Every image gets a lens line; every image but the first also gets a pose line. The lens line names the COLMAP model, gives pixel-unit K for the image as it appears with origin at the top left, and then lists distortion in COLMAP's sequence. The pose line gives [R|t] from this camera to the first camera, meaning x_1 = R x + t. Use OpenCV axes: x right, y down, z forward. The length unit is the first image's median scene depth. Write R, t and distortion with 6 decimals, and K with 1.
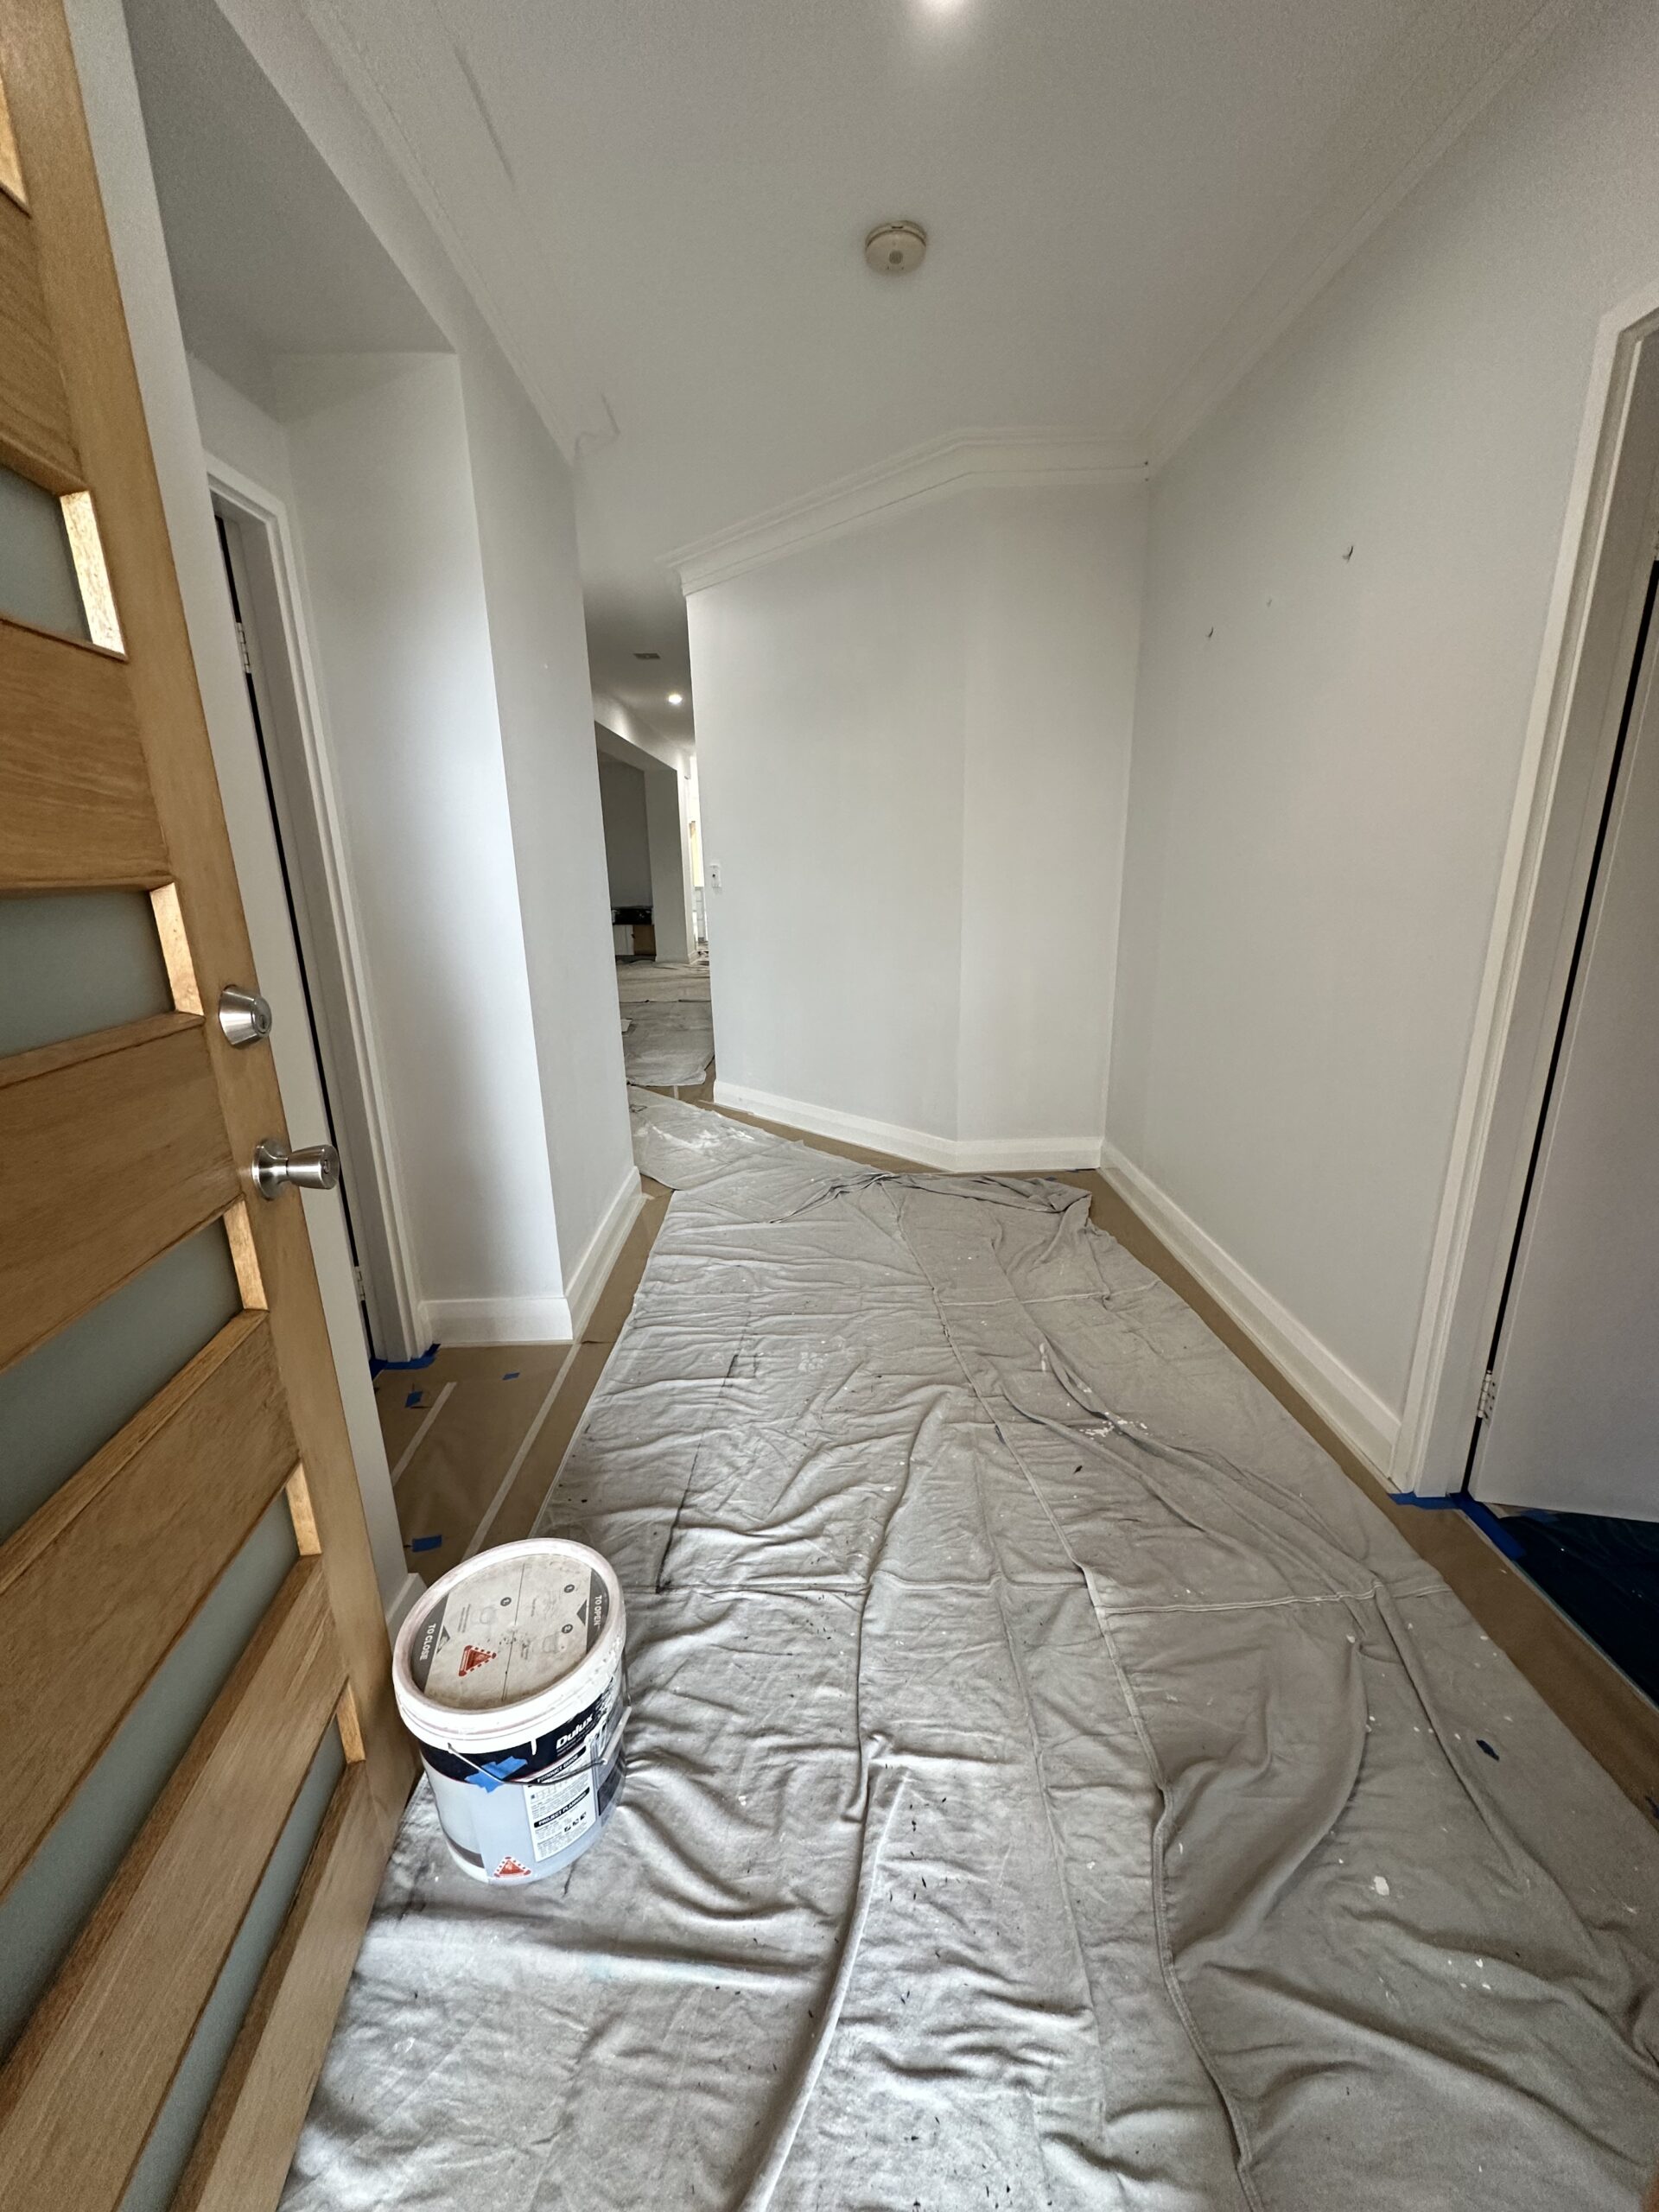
lens RADIAL K [[882.3, 0, 817.3], [0, 882.3, 1098.5], [0, 0, 1]] dist [-0.021985, 0.001504]
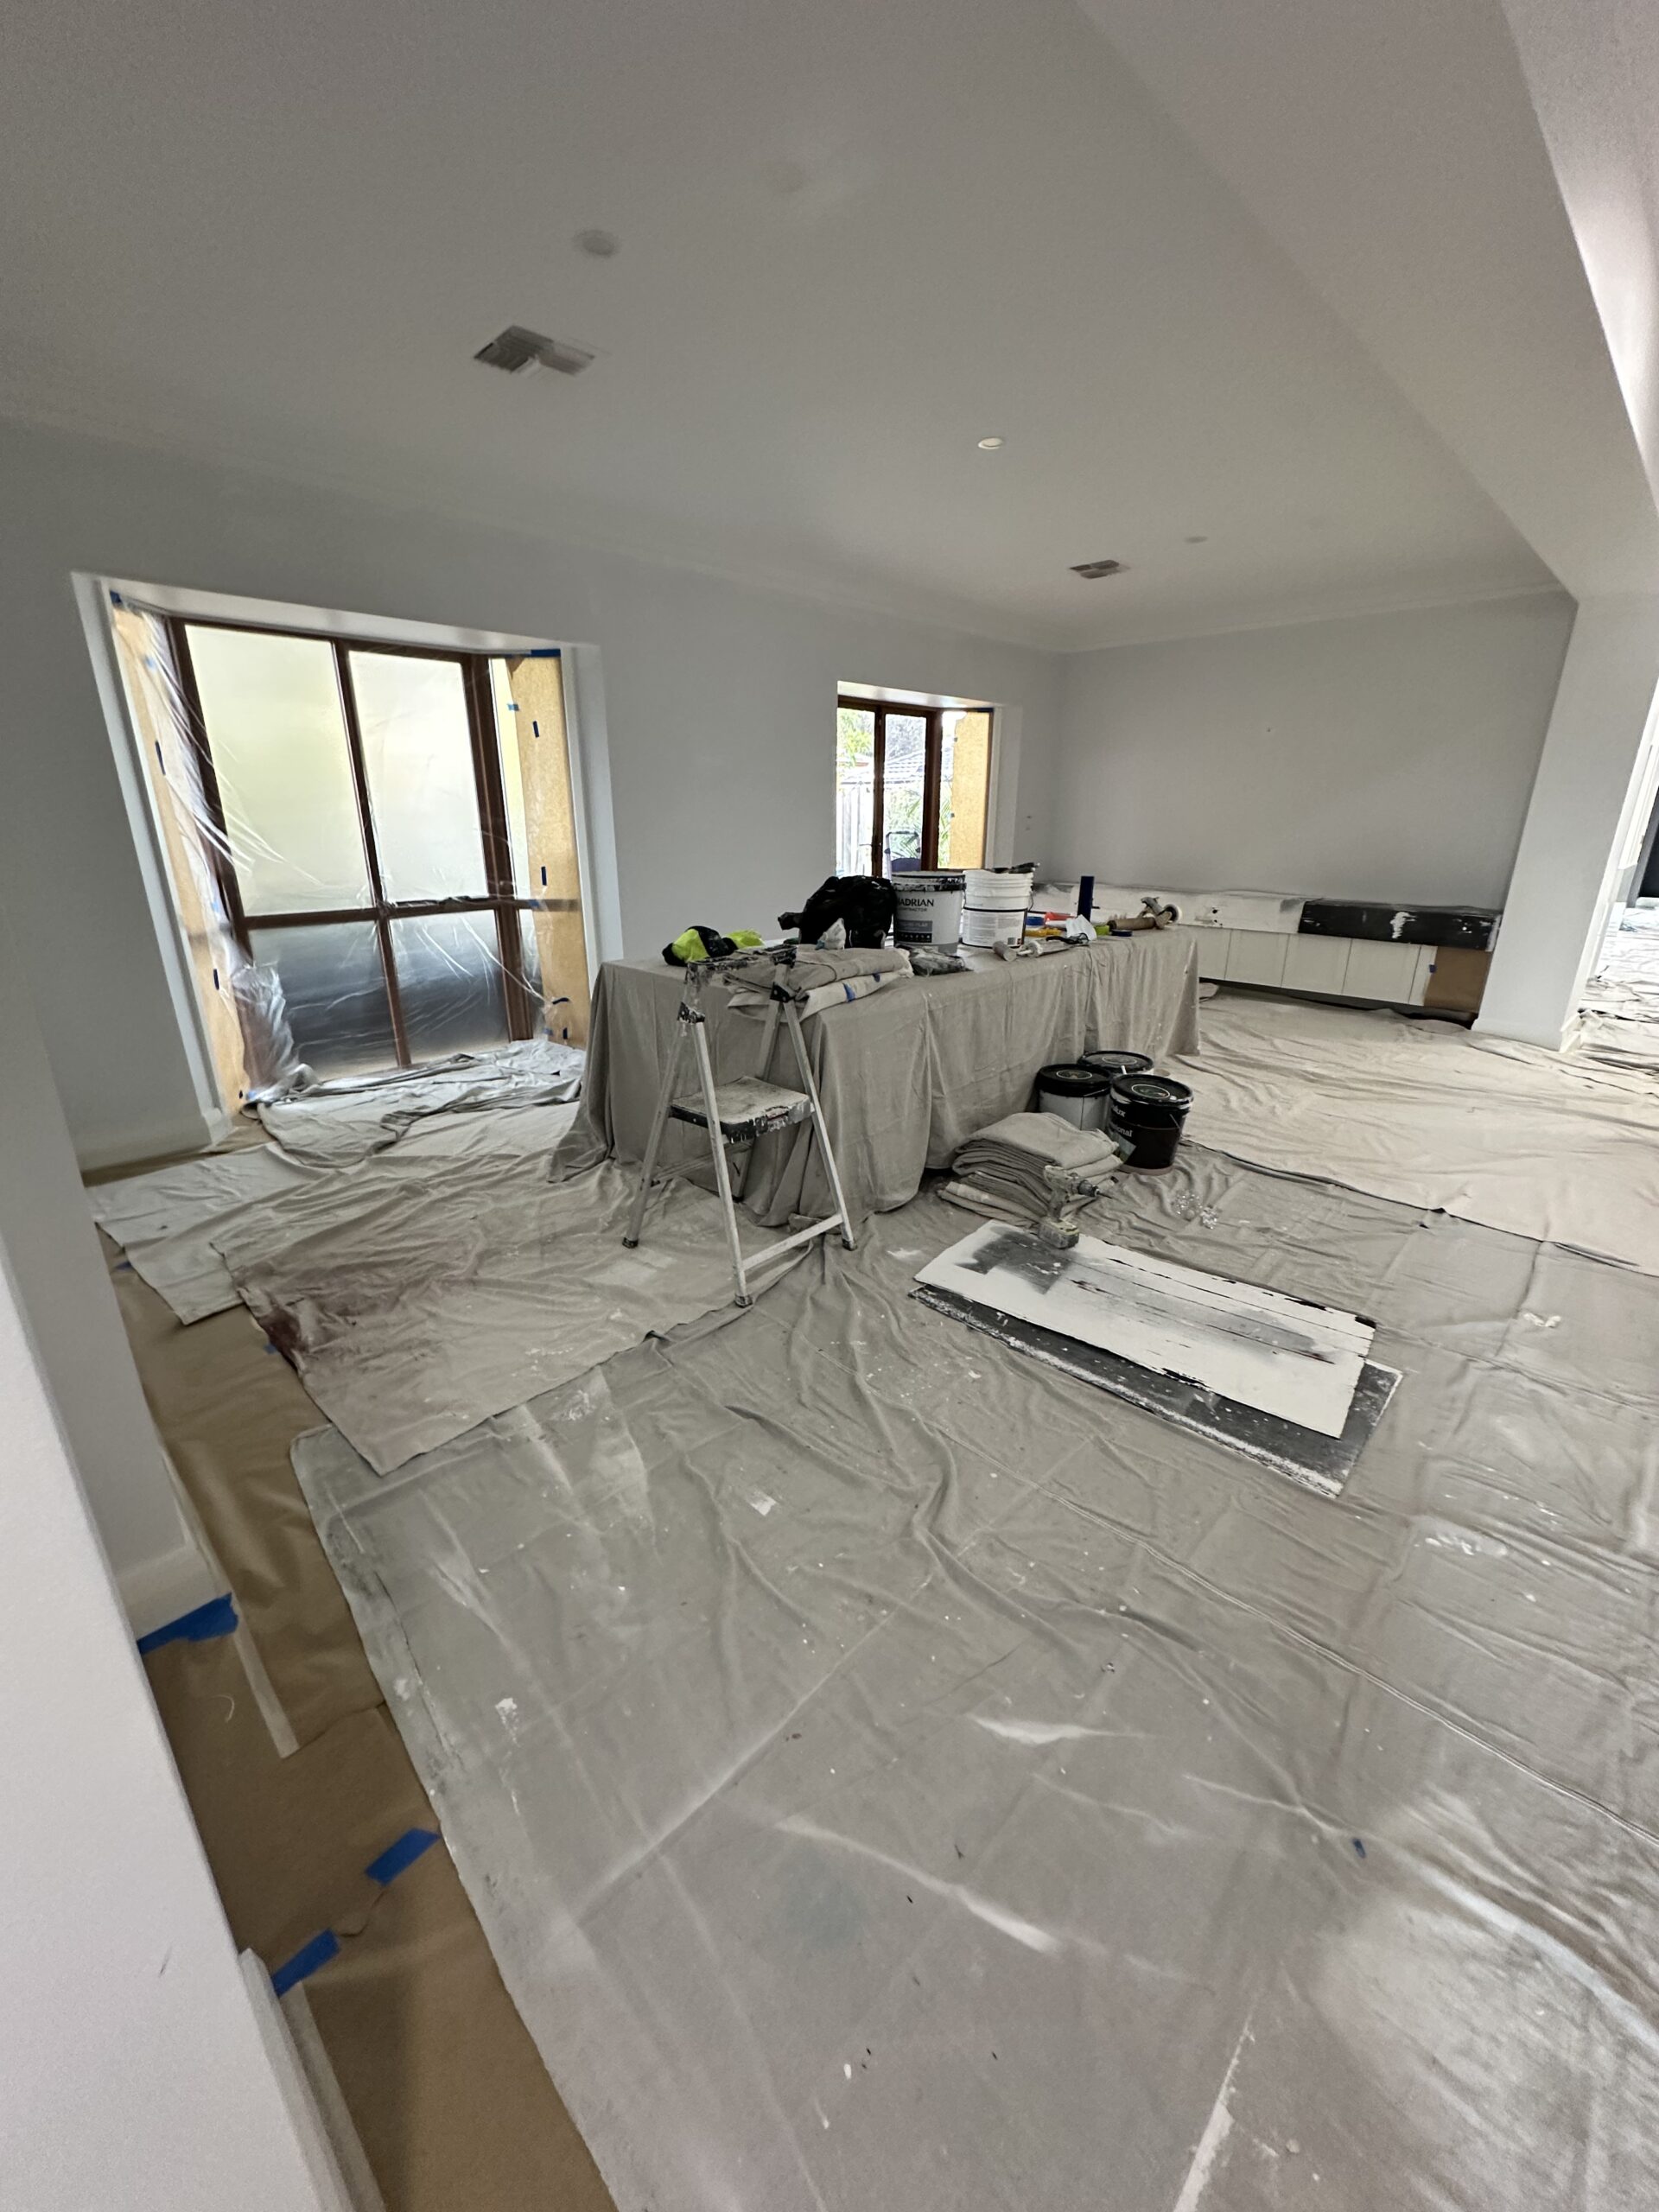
lens RADIAL K [[882.3, 0, 825.9], [0, 882.3, 1105.4], [0, 0, 1]] dist [-0.021985, 0.001504]
pose [[0.703131, 0.250040, -0.665648, -0.107827], [-0.205869, 0.967625, 0.146012, -0.114383], [0.680606, 0.034370, 0.731843, 0.442411]]
